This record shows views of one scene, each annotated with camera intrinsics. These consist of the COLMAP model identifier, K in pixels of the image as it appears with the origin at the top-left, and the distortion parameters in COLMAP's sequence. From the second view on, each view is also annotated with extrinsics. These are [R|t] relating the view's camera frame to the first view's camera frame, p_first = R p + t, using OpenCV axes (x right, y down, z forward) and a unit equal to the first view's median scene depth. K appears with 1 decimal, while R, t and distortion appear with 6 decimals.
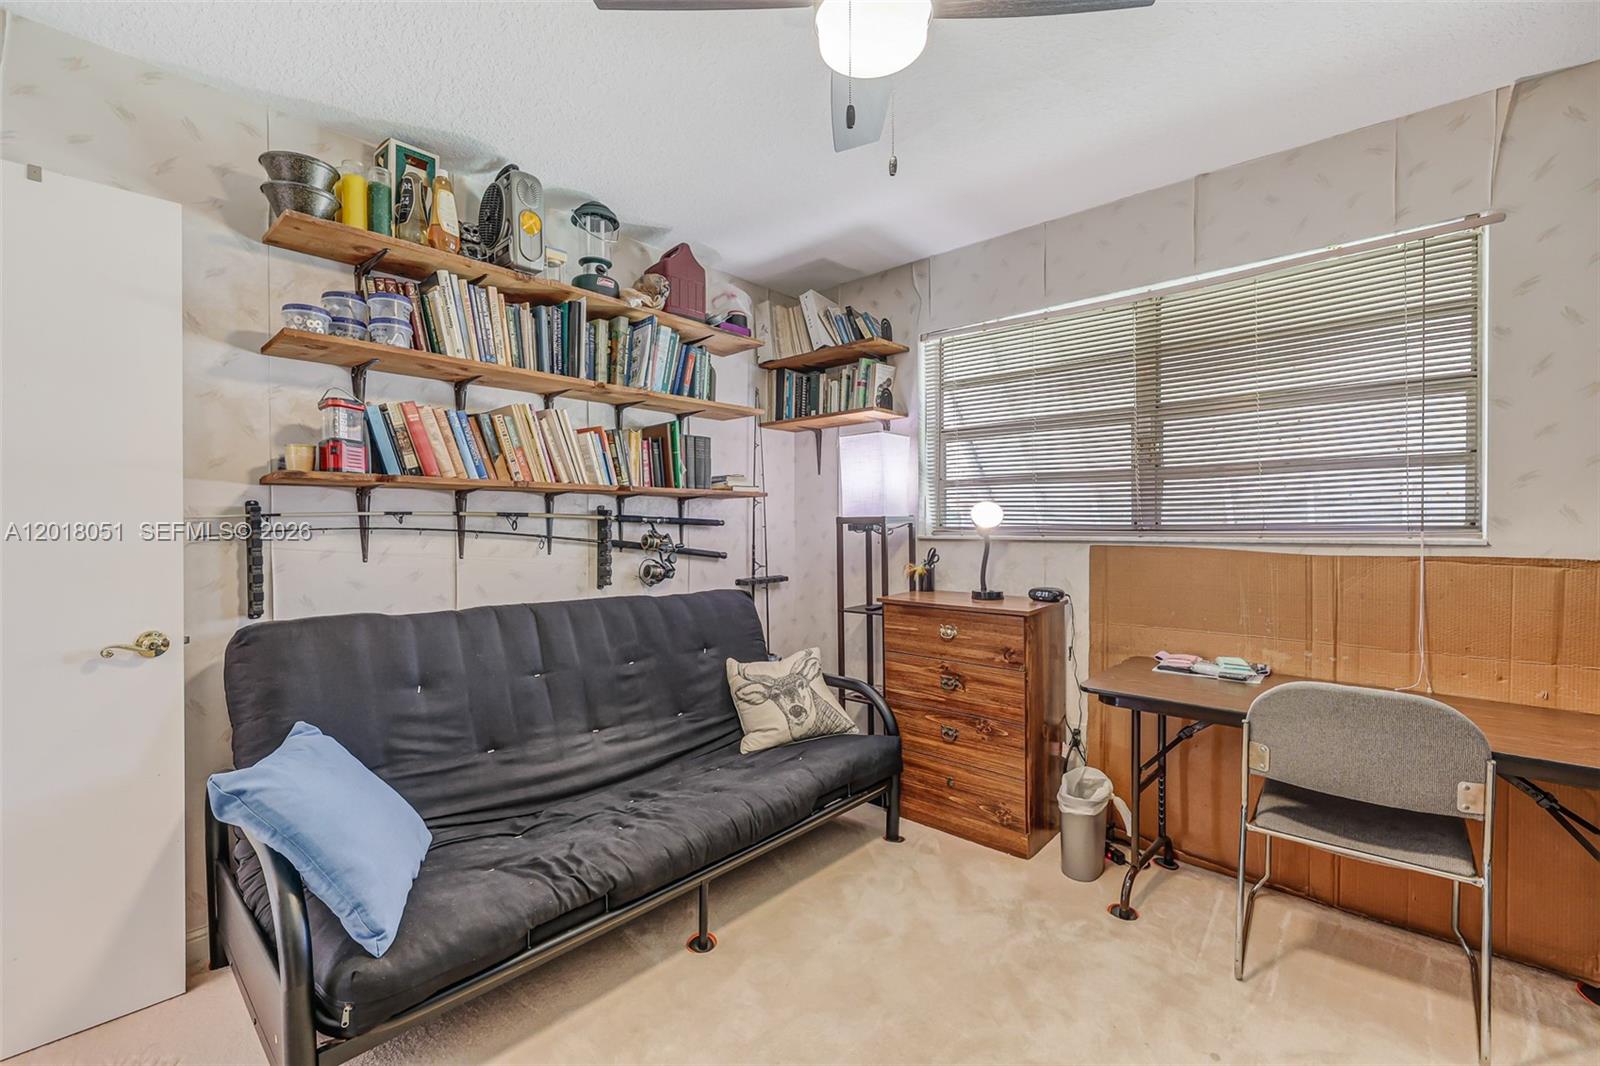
lens RADIAL K [[669.4, 0, 800.6], [0, 669.4, 541.2], [0, 0, 1]] dist [0.000194, 0.000012]
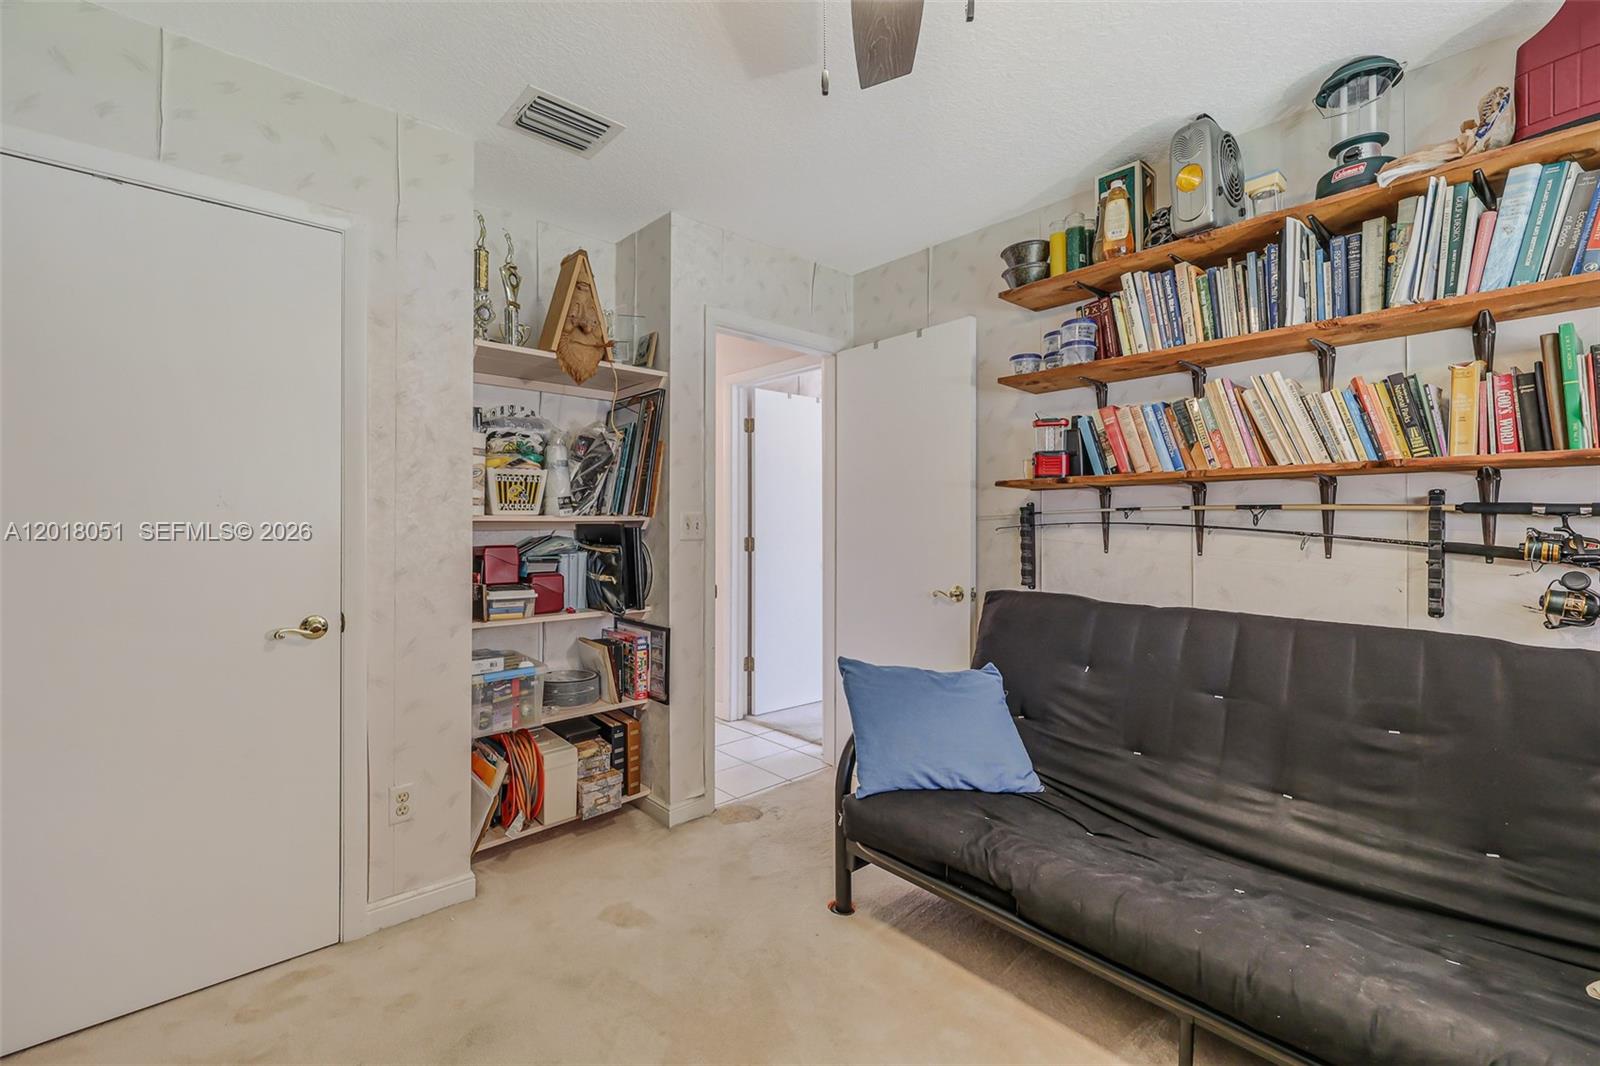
lens RADIAL K [[695.1, 0, 785.3], [0, 695.1, 529.3], [0, 0, 1]] dist [-0.002039, 0.000046]
pose [[-0.112389, 0.009823, -0.993616, 0.525846], [-0.021759, 0.999687, 0.012344, -0.010126], [0.993426, 0.023008, -0.112140, 0.533563]]
